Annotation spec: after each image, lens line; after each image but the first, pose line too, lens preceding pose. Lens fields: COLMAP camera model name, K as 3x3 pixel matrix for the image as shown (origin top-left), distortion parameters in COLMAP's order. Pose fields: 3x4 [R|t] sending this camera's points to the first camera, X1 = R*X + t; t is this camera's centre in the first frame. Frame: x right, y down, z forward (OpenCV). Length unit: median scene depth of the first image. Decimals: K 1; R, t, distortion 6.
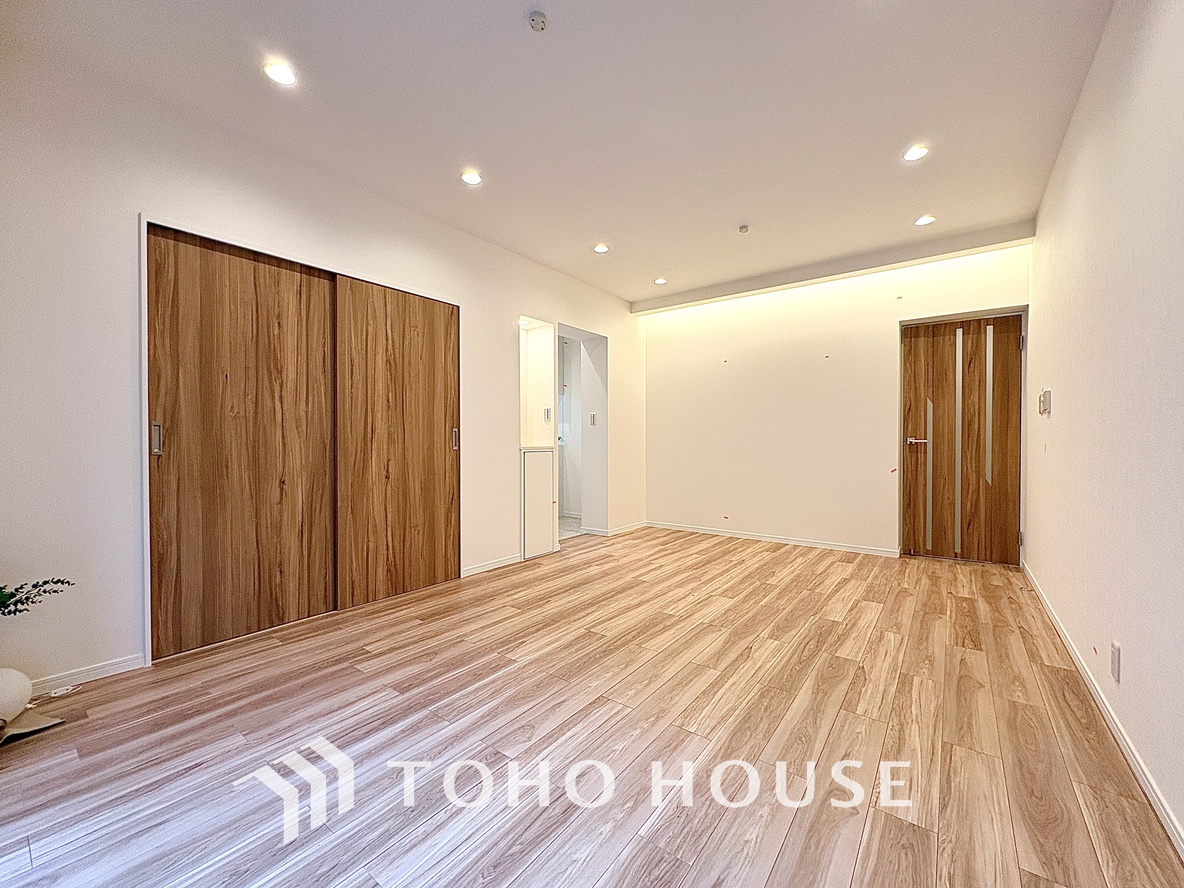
lens RADIAL K [[472.0, 0, 590.7], [0, 472.0, 444.7], [0, 0, 1]] dist [0.000045, 0.000381]
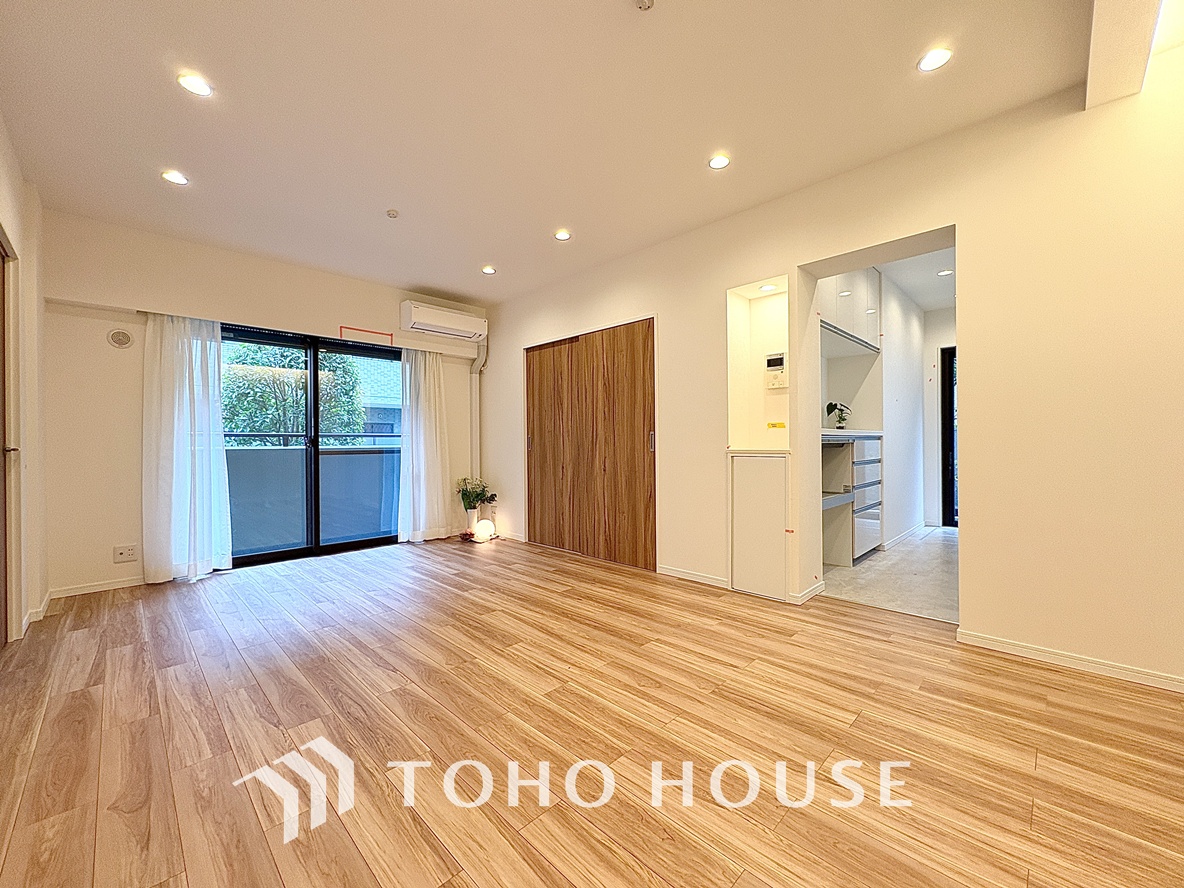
lens RADIAL K [[472.0, 0, 594.5], [0, 472.0, 439.3], [0, 0, 1]] dist [0.000045, 0.000381]
pose [[-0.122923, -0.006905, -0.992392, 0.929275], [0.000365, 0.999975, -0.007003, -0.010229], [0.992416, -0.001223, -0.122918, 1.158039]]
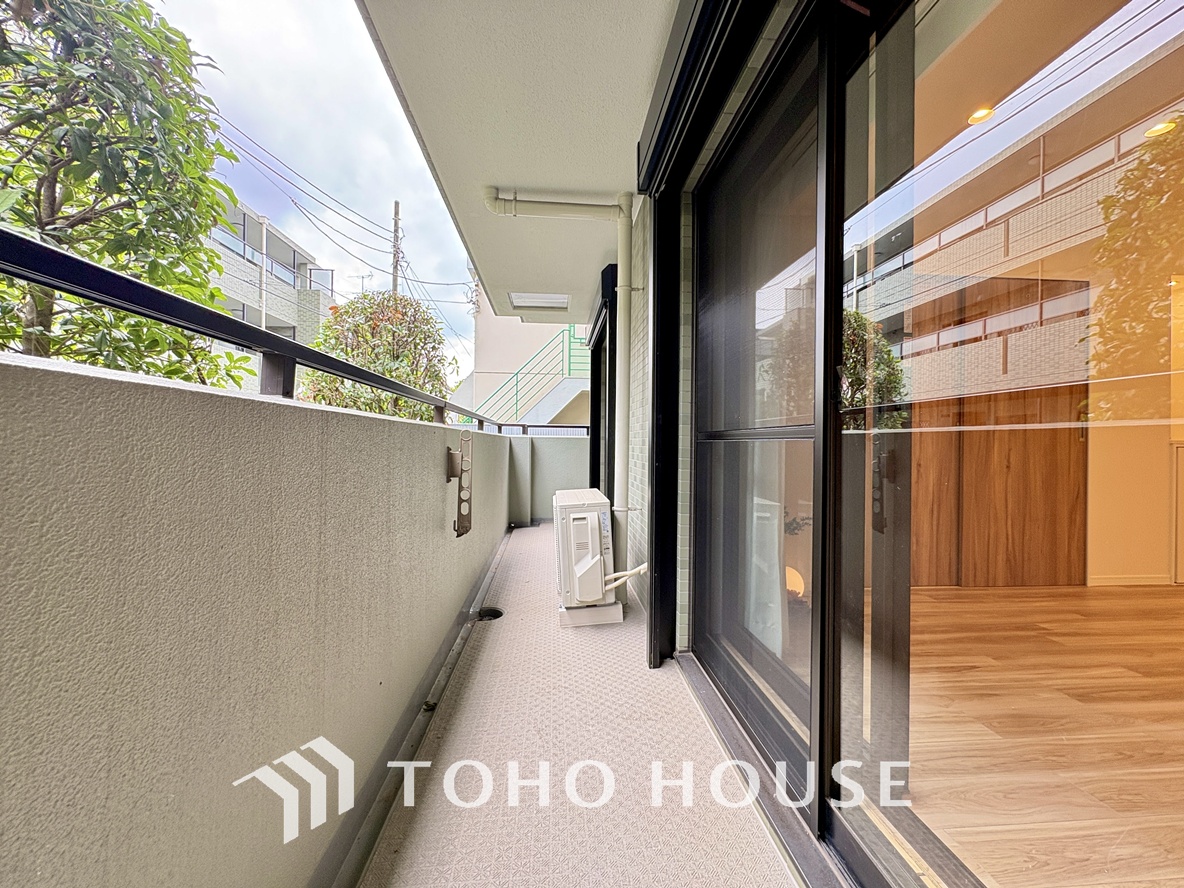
lens RADIAL K [[472.0, 0, 596.5], [0, 472.0, 448.0], [0, 0, 1]] dist [0.000045, 0.000381]
pose [[0.677456, 0.012551, -0.735457, -0.291384], [-0.016743, 0.999858, 0.001641, 0.042259], [0.735373, 0.011202, 0.677570, -0.332363]]
